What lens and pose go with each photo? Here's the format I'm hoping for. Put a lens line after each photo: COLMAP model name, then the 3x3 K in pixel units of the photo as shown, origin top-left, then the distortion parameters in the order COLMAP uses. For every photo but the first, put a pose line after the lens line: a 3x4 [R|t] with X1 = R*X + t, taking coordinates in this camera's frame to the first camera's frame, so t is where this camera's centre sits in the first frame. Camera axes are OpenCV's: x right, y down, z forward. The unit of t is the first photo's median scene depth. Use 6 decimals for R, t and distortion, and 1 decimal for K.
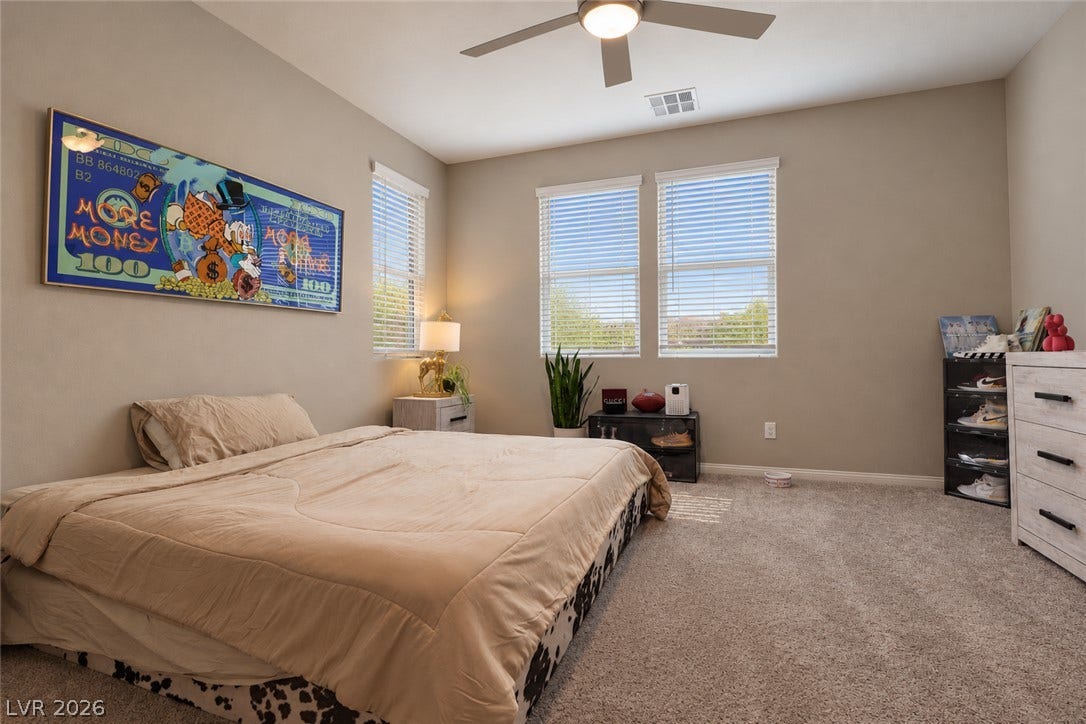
lens RADIAL K [[522.8, 0, 551.6], [0, 522.8, 359.8], [0, 0, 1]] dist [0.002433, -0.006163]
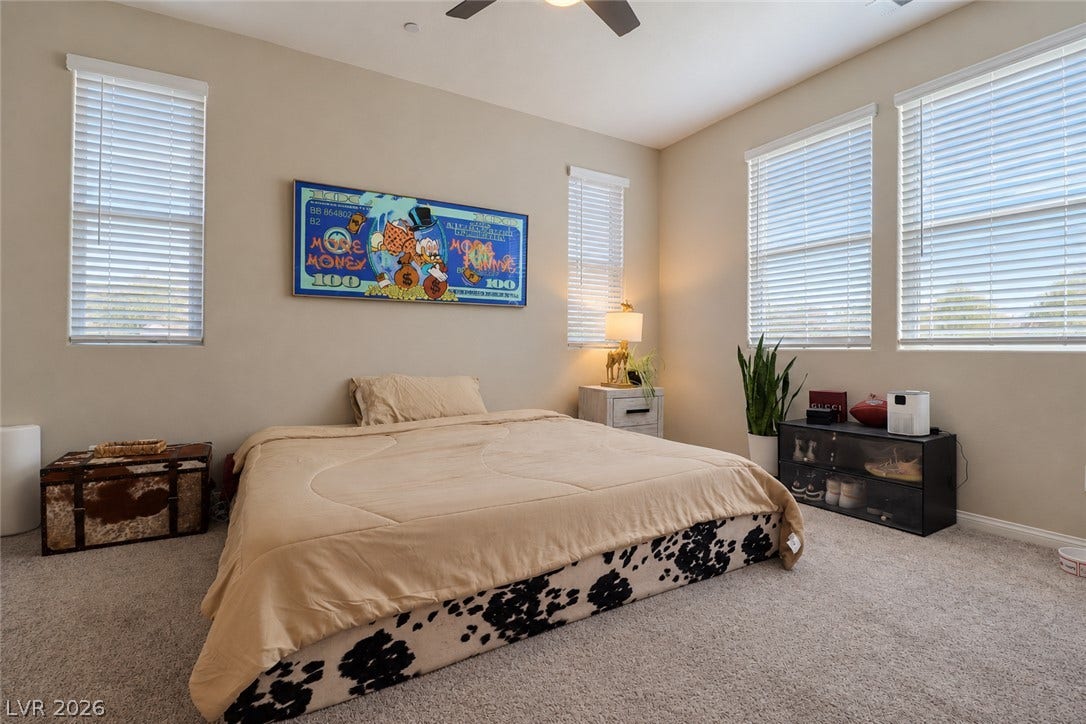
lens RADIAL K [[522.8, 0, 565.7], [0, 522.8, 347.3], [0, 0, 1]] dist [0.002433, -0.006163]
pose [[0.775099, 0.014678, -0.631669, 0.444503], [-0.017121, 0.999851, 0.002225, -0.007853], [0.631607, 0.009090, 0.775235, 0.219513]]
